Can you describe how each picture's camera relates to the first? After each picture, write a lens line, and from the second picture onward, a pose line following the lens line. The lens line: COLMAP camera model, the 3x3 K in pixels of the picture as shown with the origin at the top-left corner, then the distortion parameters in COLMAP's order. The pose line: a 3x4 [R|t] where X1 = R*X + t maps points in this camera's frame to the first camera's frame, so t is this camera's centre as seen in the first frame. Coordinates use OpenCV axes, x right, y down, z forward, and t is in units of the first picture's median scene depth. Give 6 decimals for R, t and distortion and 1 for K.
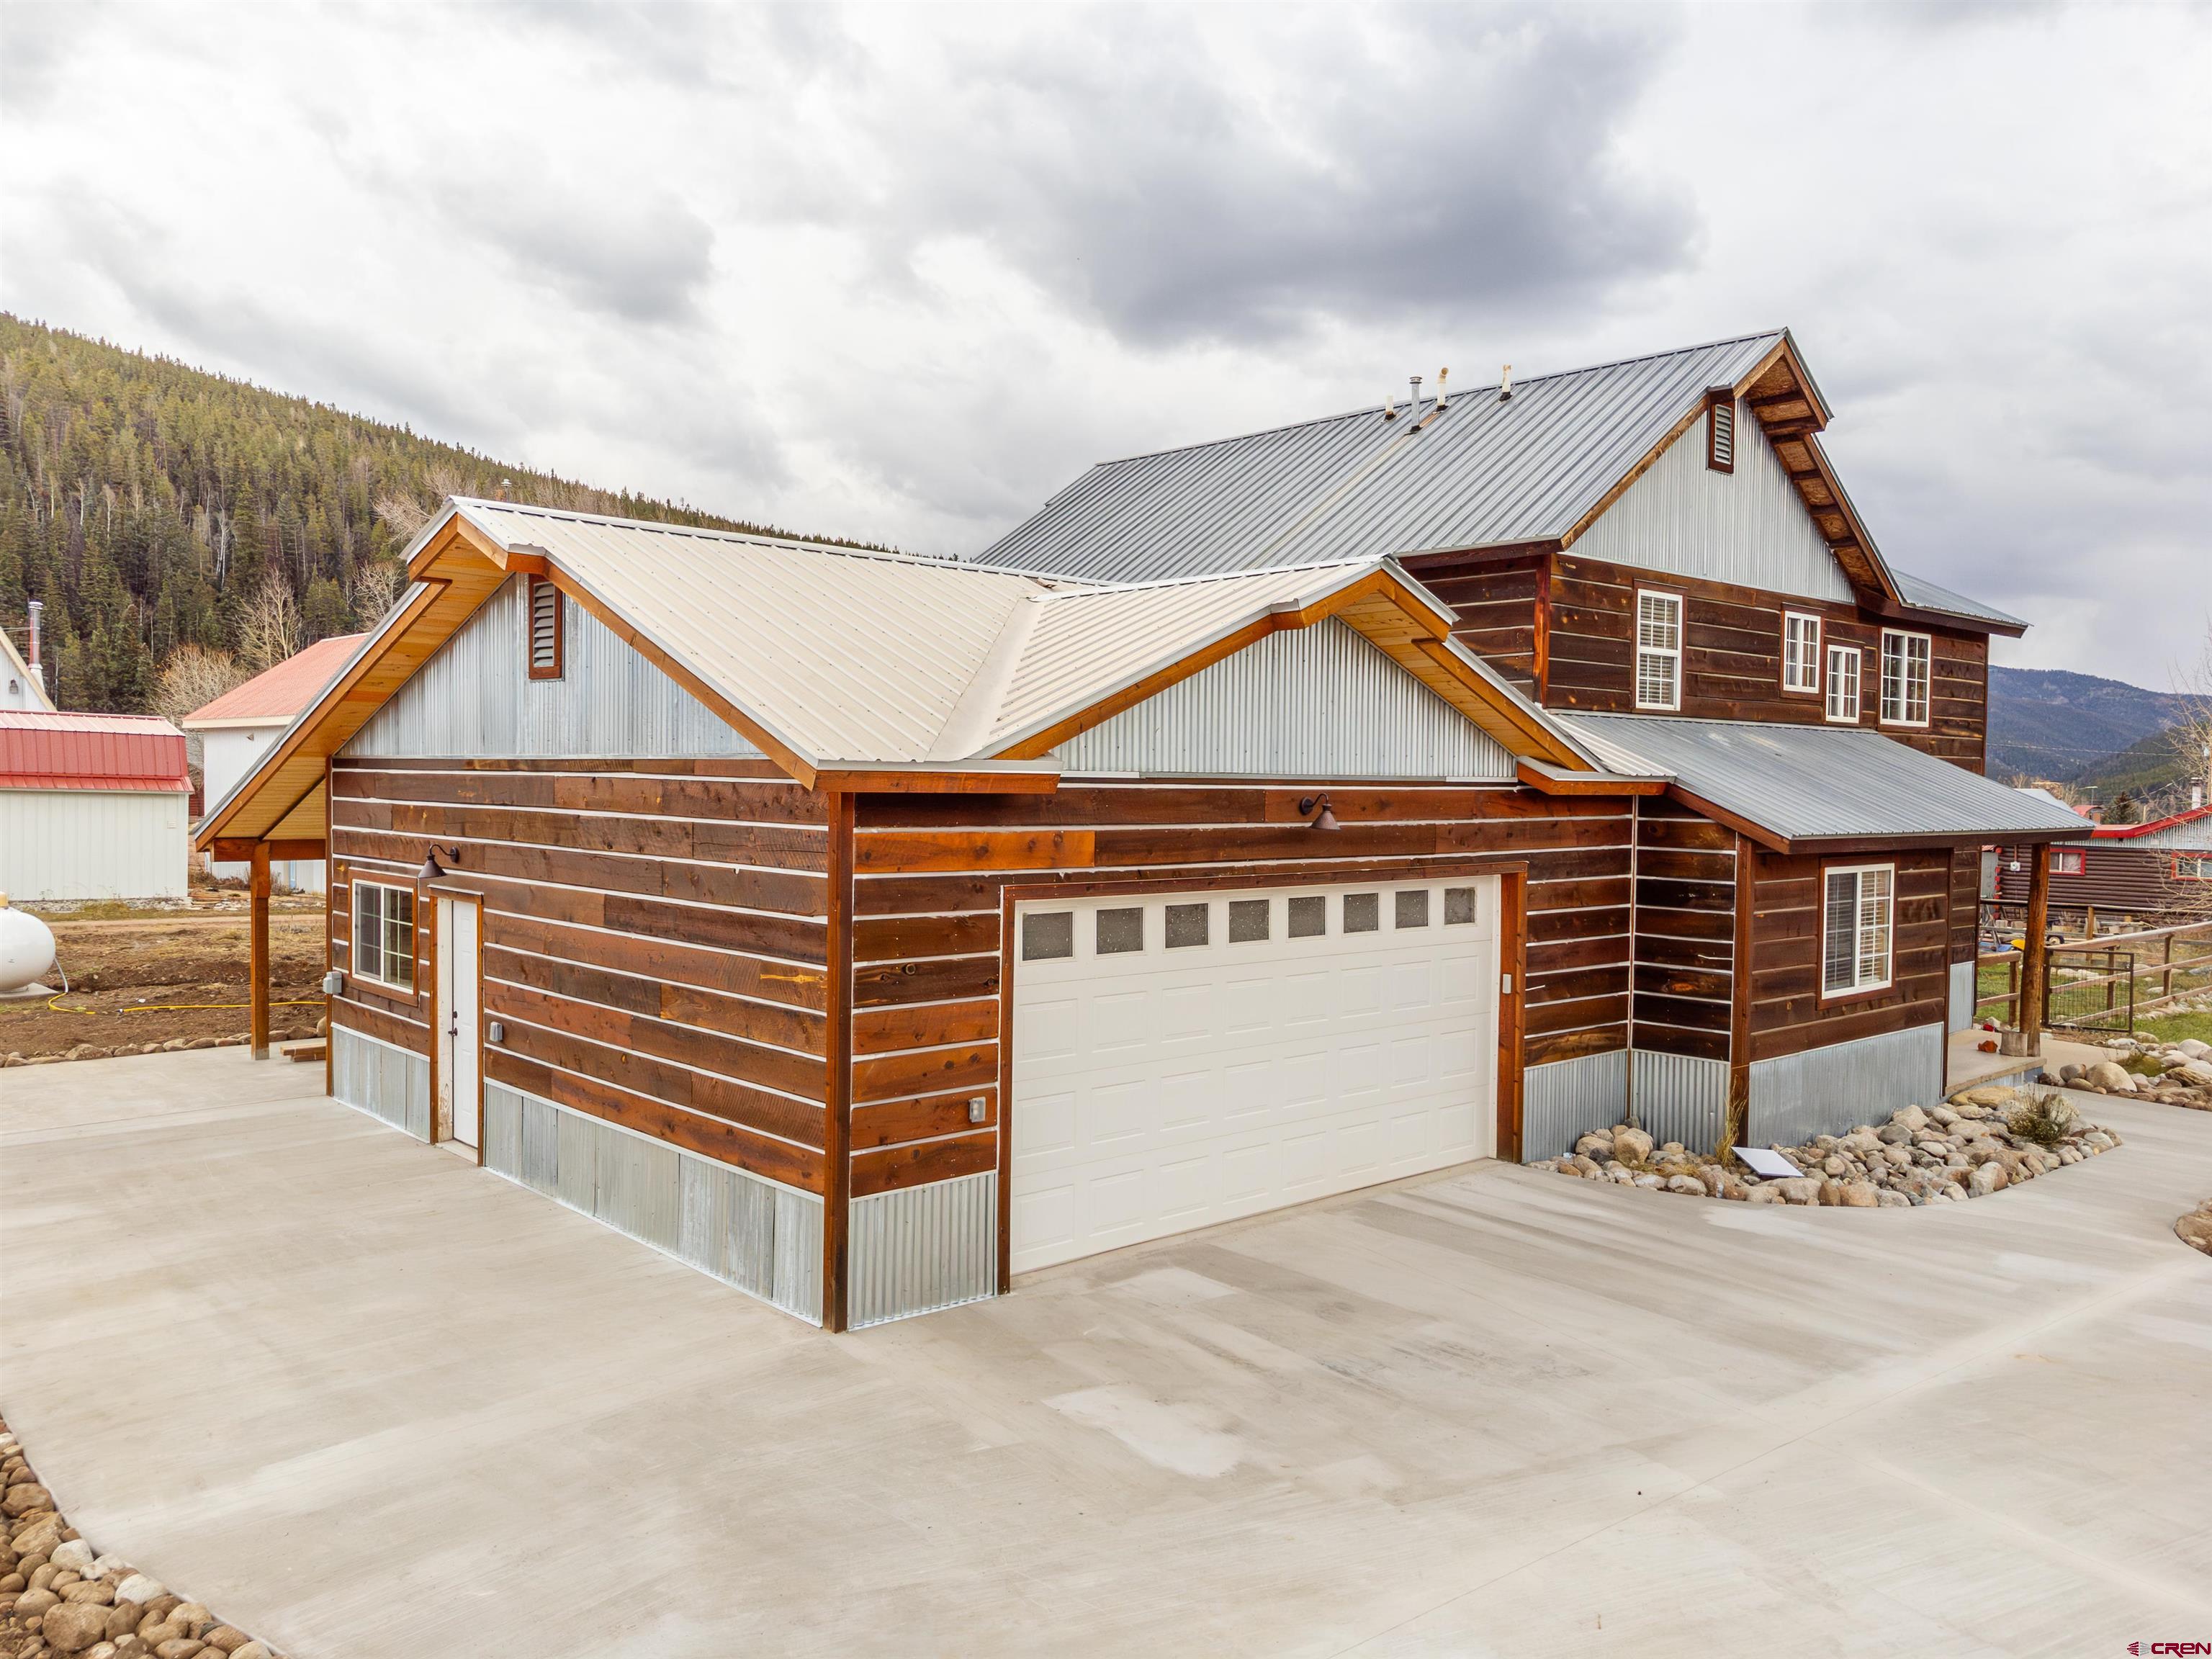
lens RADIAL K [[1651.3, 0, 1114.7], [0, 1651.3, 834.8], [0, 0, 1]] dist [0.004775, 0.032757]
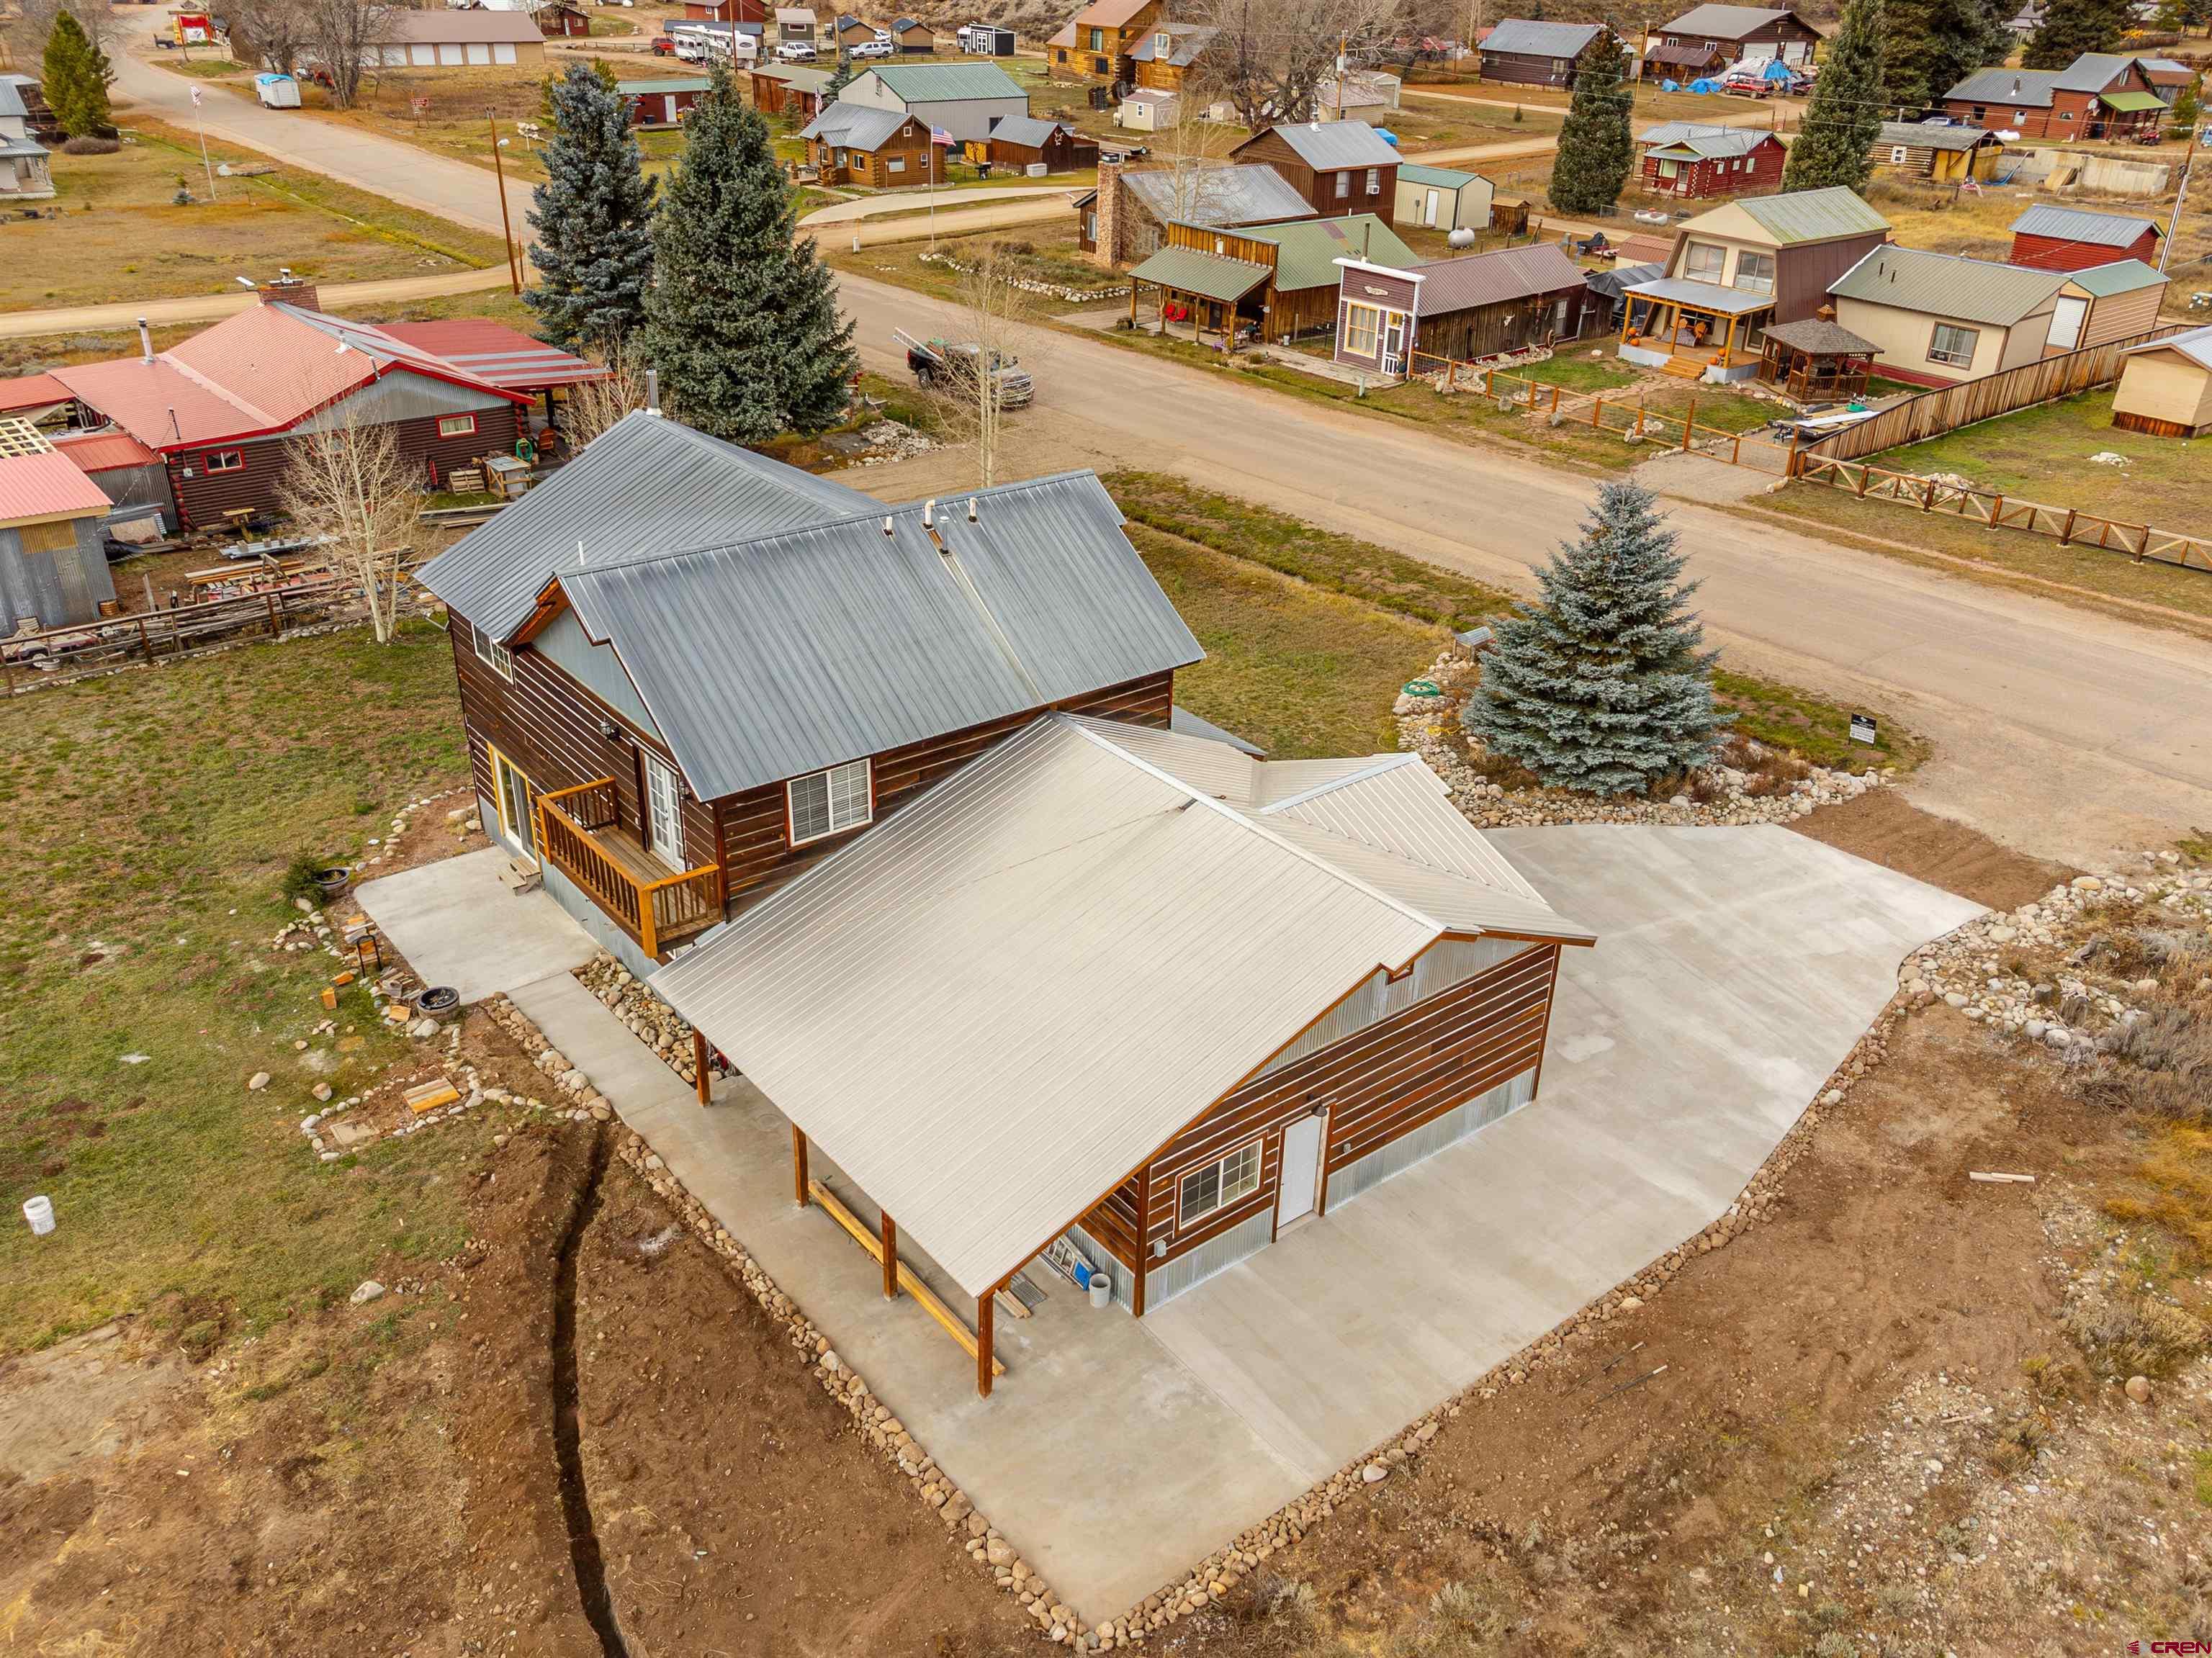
lens RADIAL K [[1777.0, 0, 1130.1], [0, 1777.0, 833.8], [0, 0, 1]] dist [0.018686, 0.006670]
pose [[0.064149, -0.474217, 0.878068, -1.870765], [0.009561, 0.880132, 0.474634, -1.094172], [-0.997895, -0.022052, 0.060993, 1.032978]]
